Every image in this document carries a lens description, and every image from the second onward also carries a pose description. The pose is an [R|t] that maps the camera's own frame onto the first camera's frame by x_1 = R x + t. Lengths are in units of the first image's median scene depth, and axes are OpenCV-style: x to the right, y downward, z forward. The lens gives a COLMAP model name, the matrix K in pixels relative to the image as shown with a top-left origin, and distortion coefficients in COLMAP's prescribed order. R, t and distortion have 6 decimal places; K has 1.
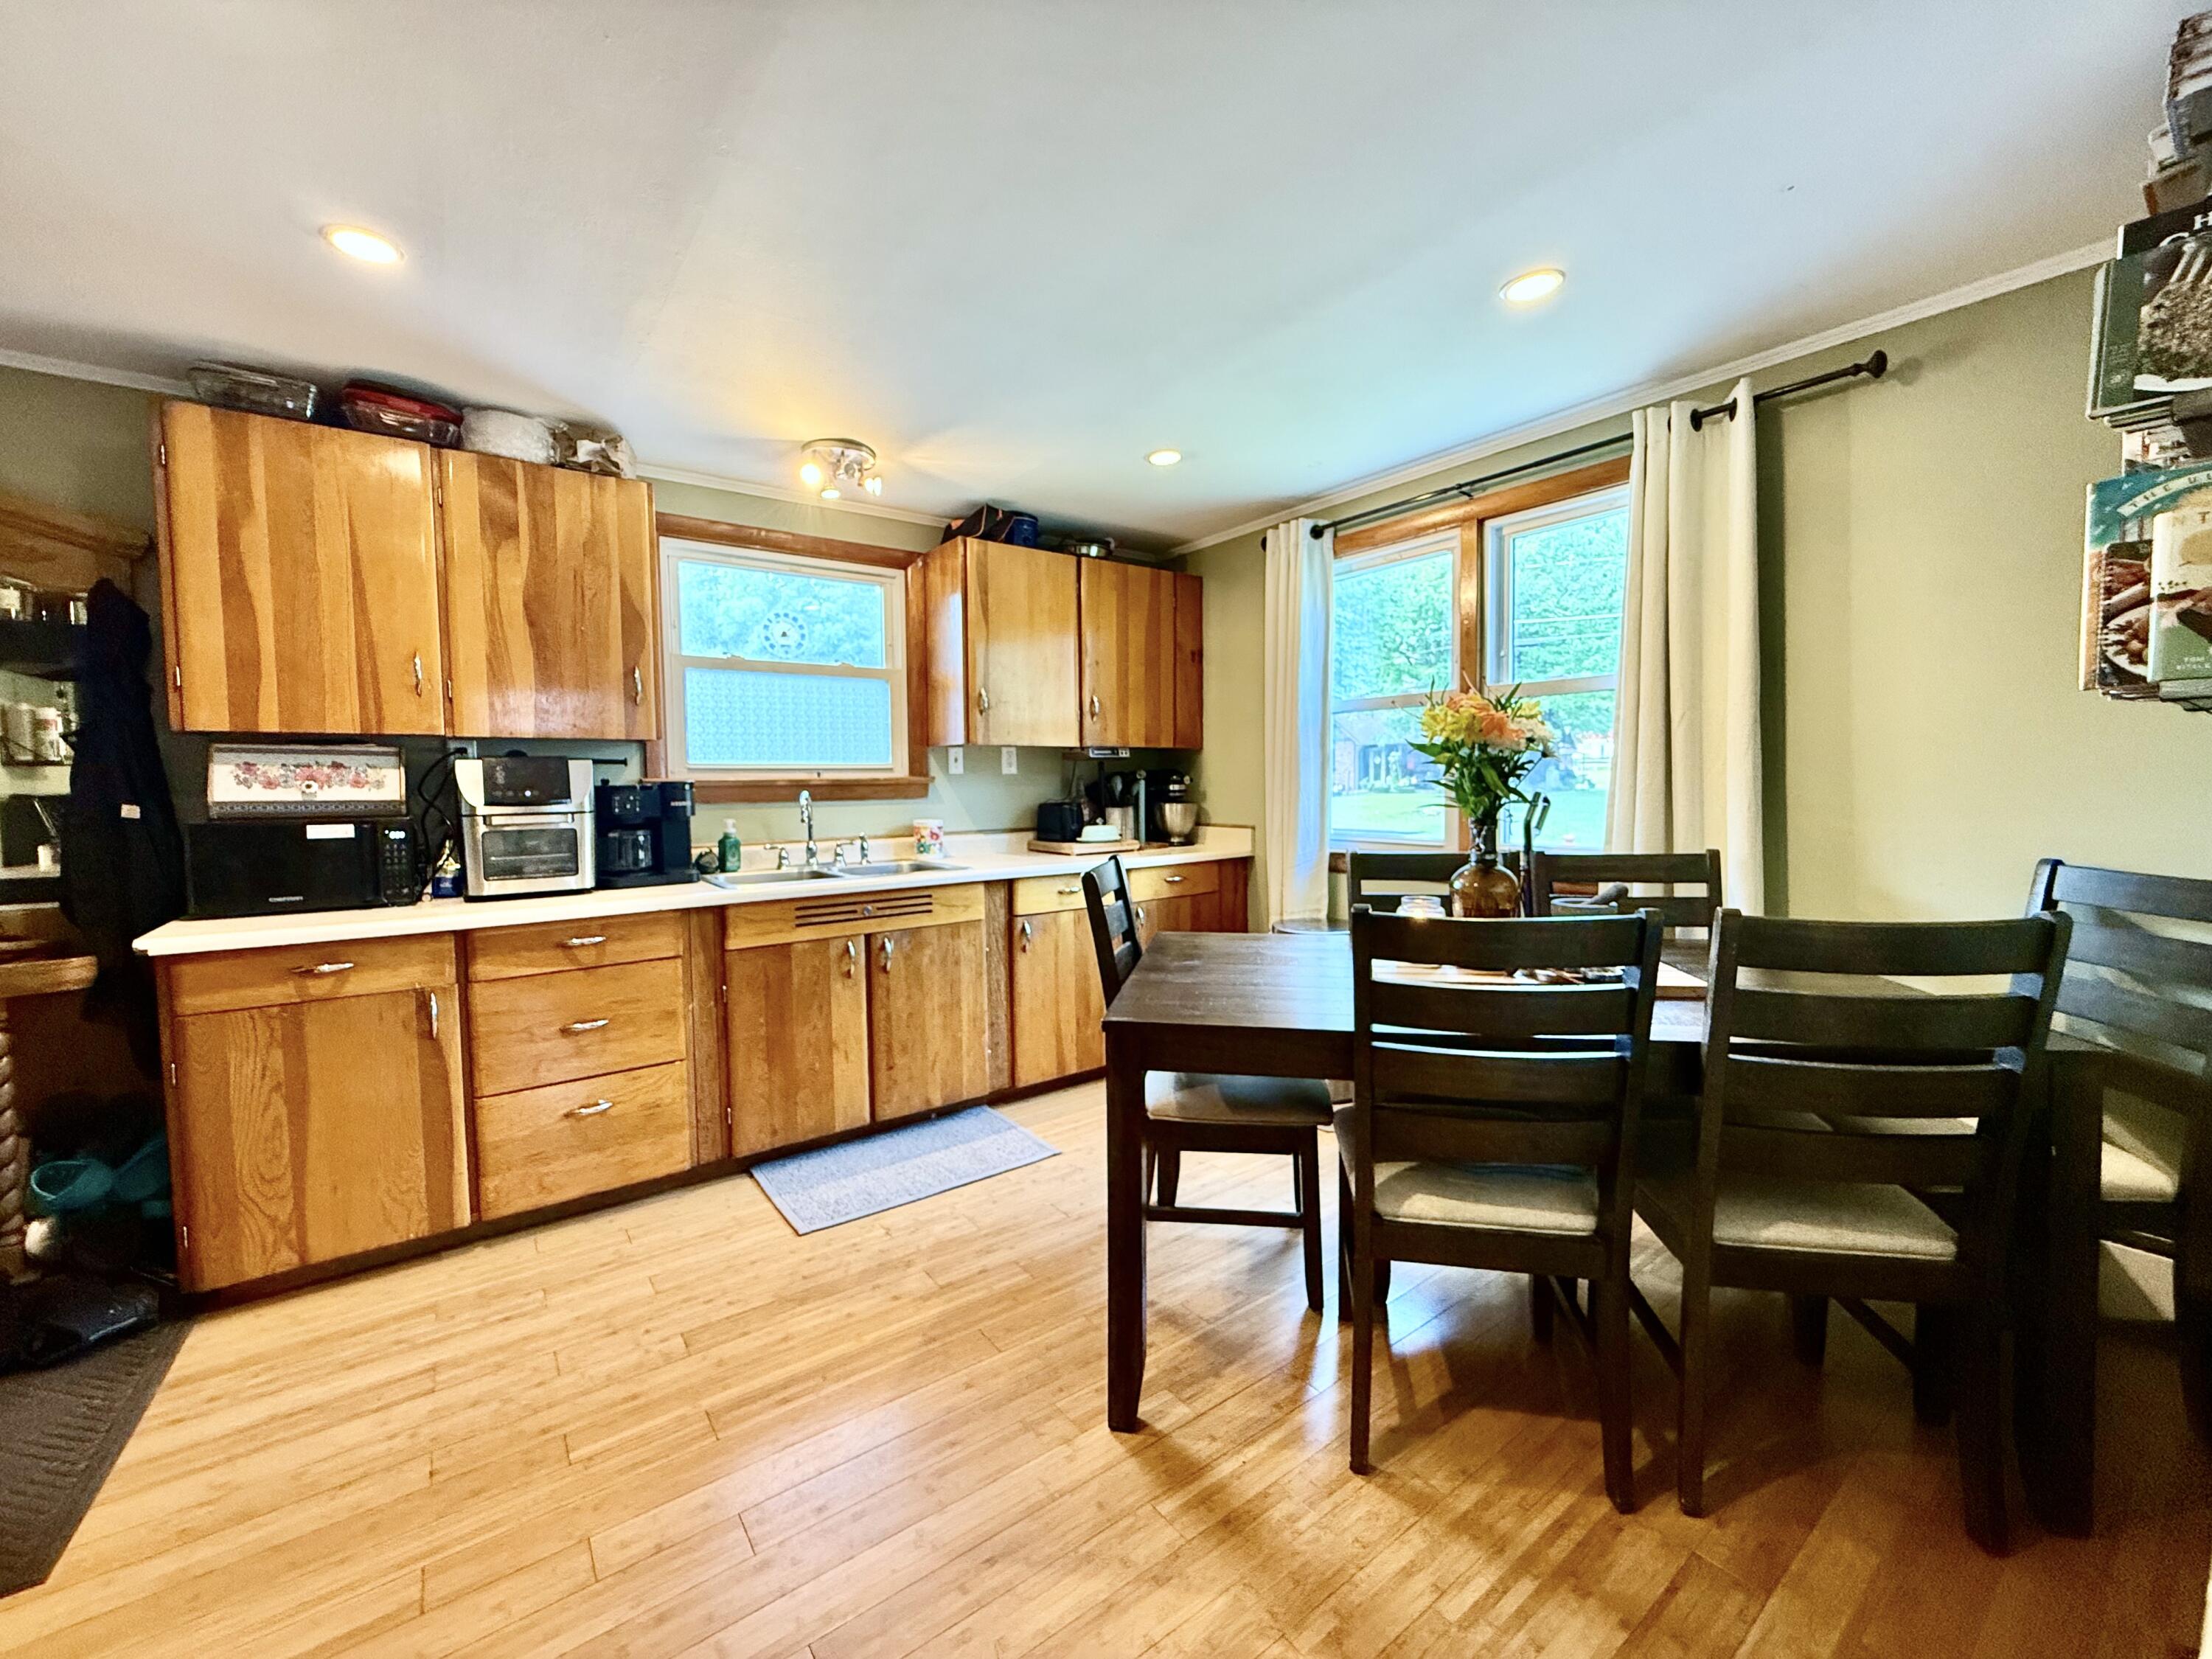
lens RADIAL K [[882.3, 0, 1099.9], [0, 882.3, 822.6], [0, 0, 1]] dist [-0.001418, 0.000260]
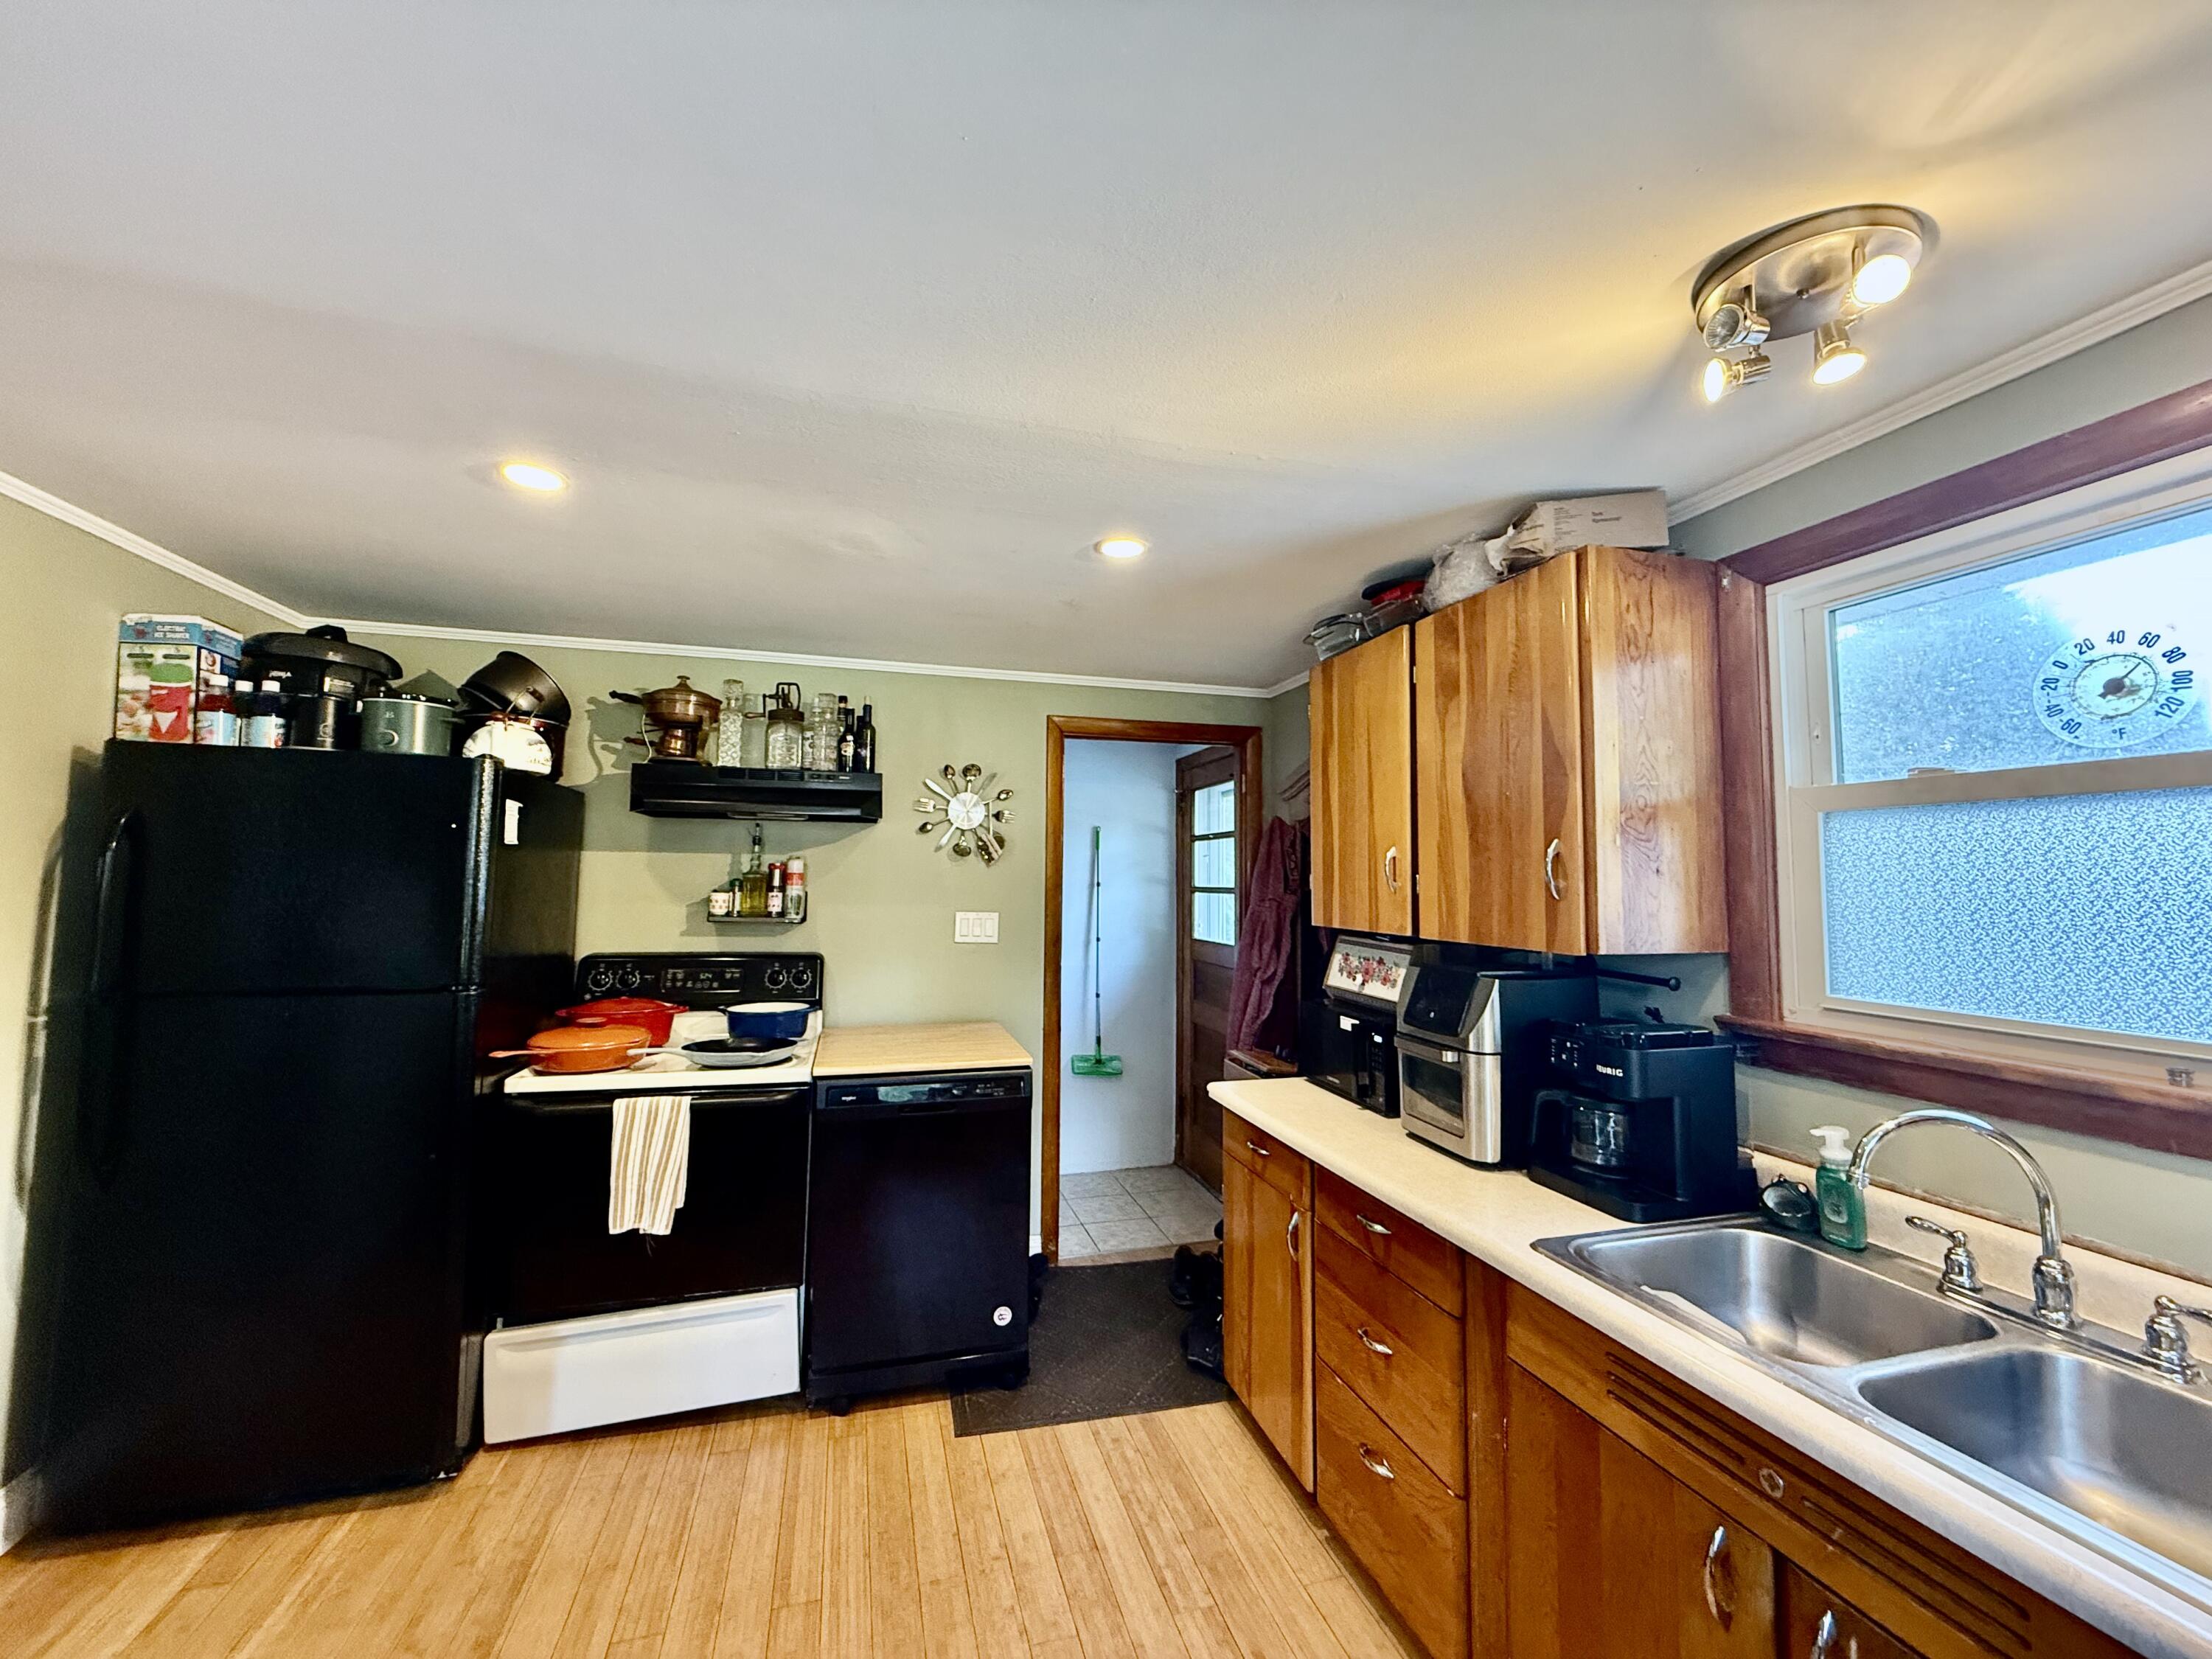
lens RADIAL K [[882.3, 0, 1099.9], [0, 882.3, 822.6], [0, 0, 1]] dist [-0.001418, 0.000260]
pose [[-0.355780, -0.054832, -0.932960, 0.208647], [-0.054266, 0.997805, -0.037948, -0.159831], [0.932993, 0.037127, -0.357974, 0.999864]]
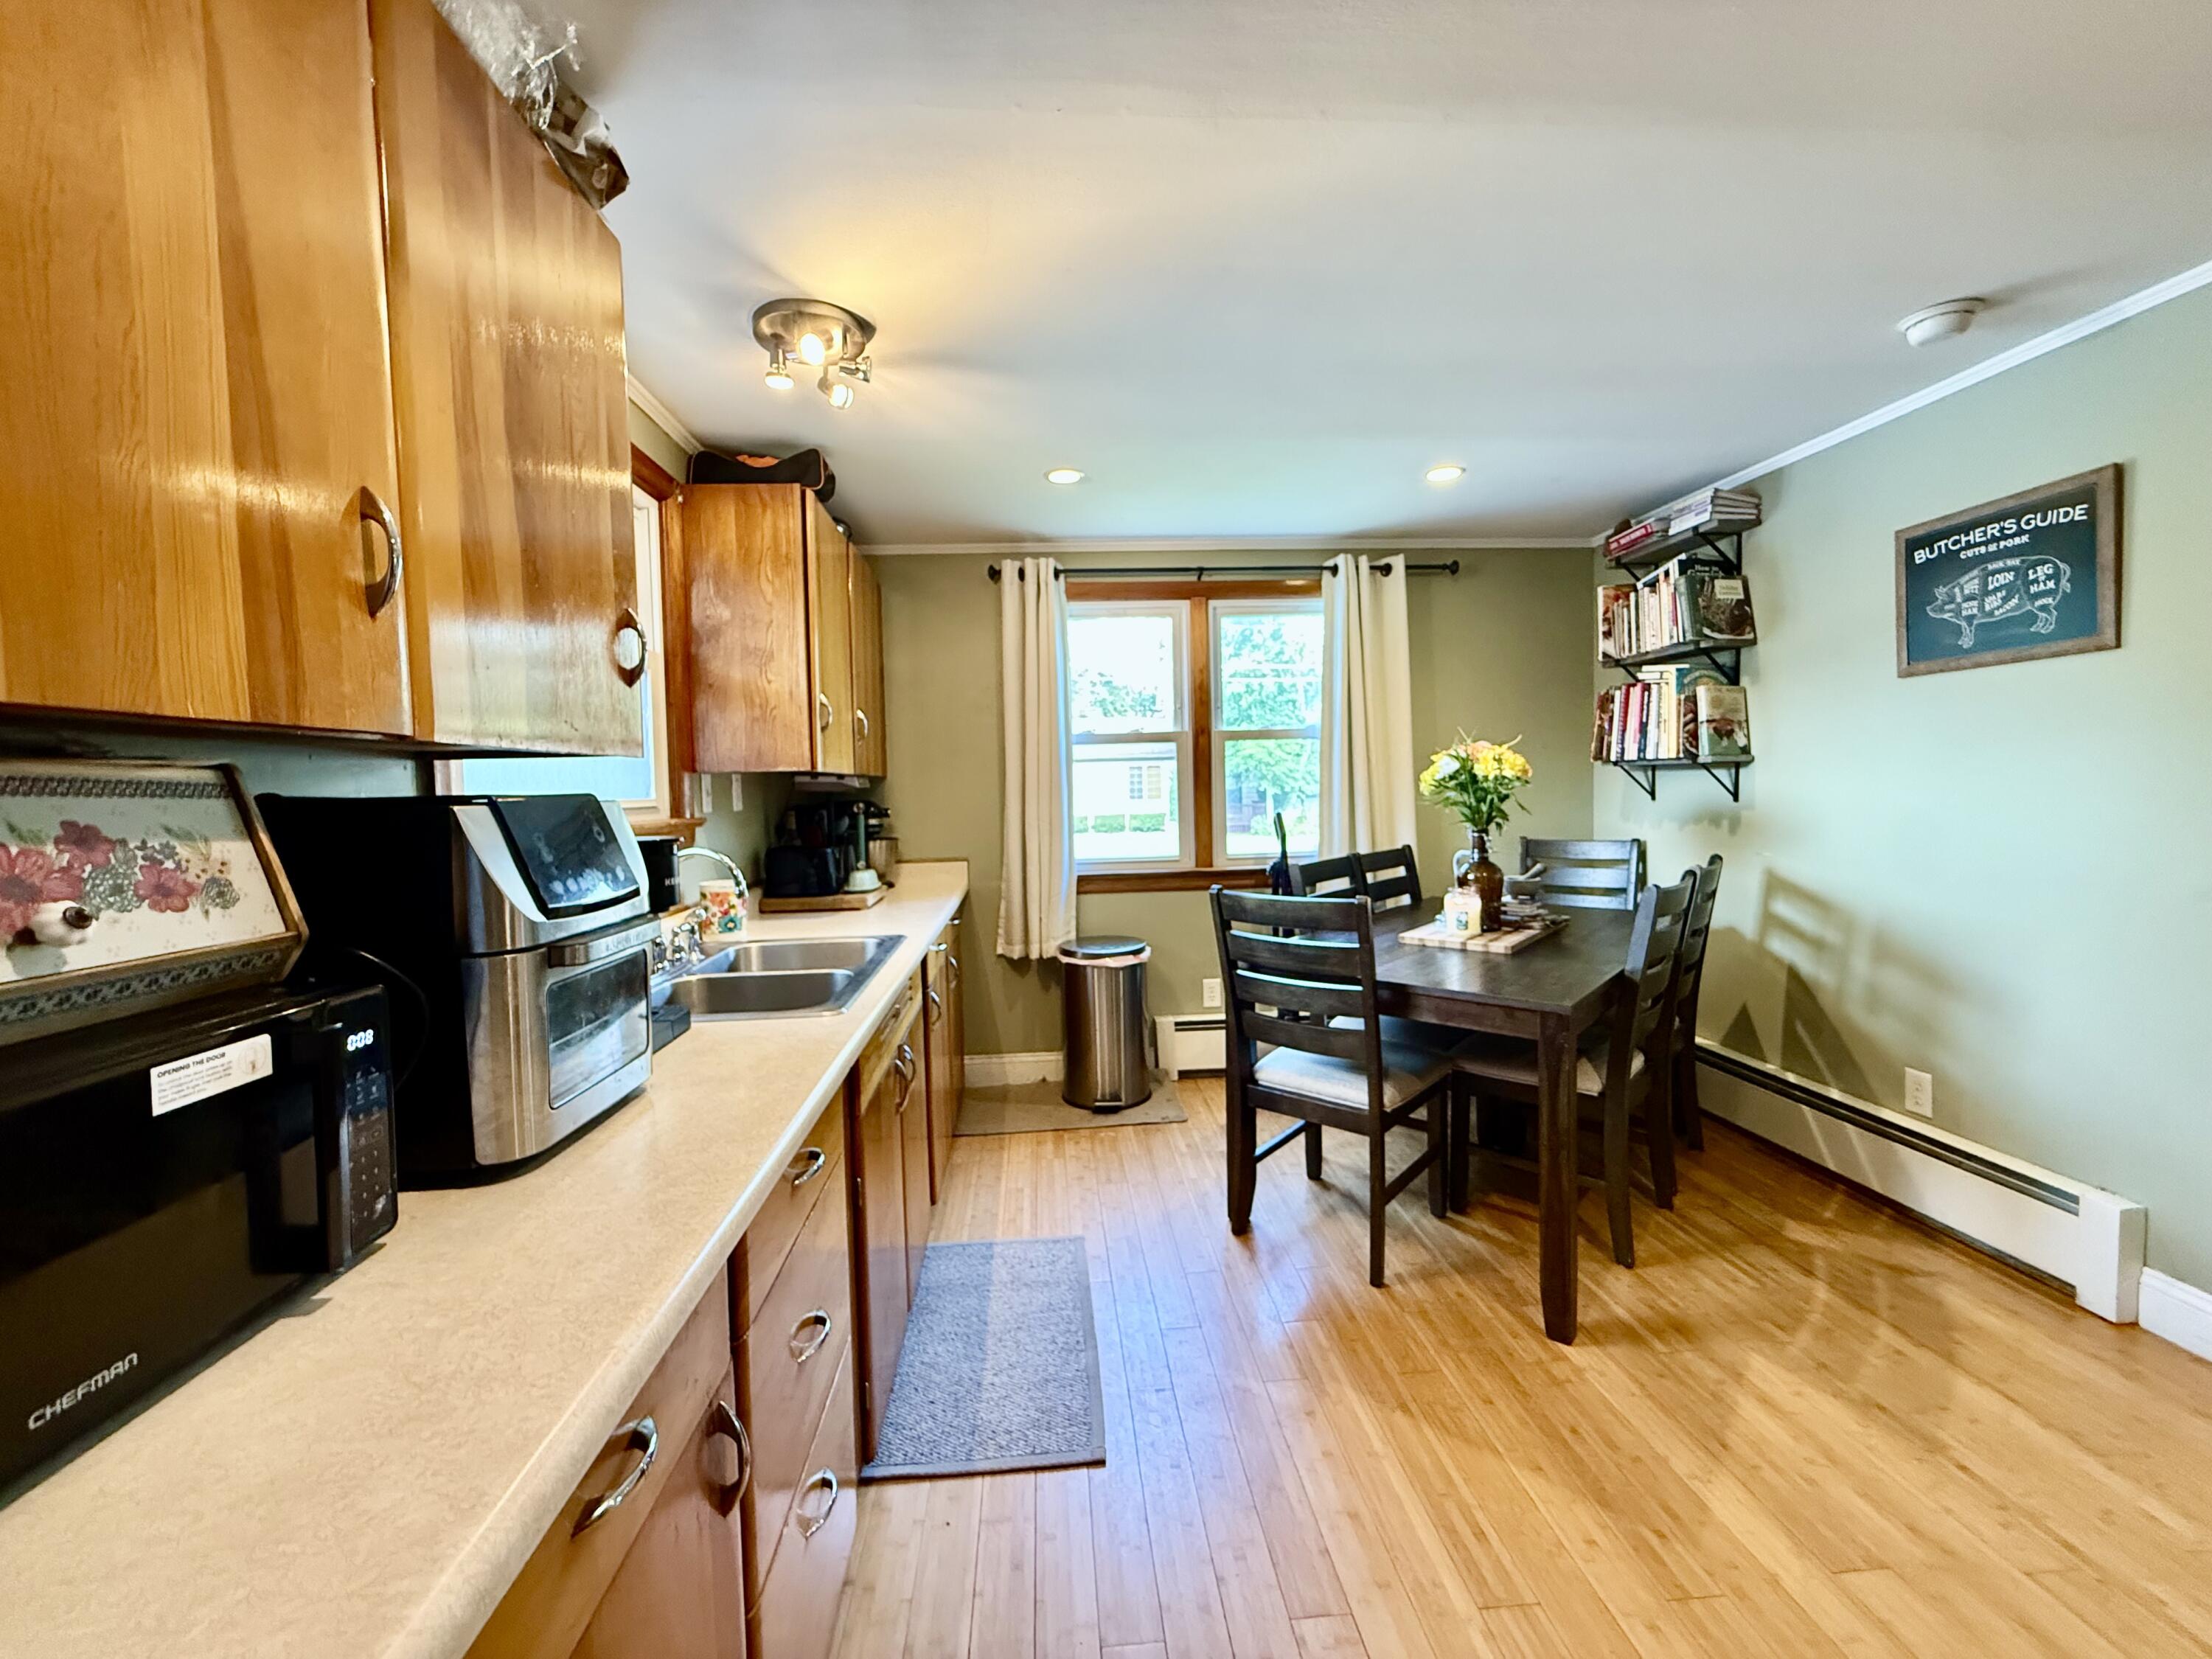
lens RADIAL K [[882.3, 0, 1099.9], [0, 882.3, 822.6], [0, 0, 1]] dist [-0.001418, 0.000260]
pose [[0.538644, -0.037480, 0.841699, -0.874648], [0.061723, 0.998081, 0.004945, -0.047945], [-0.840269, 0.049289, 0.539924, 0.563072]]
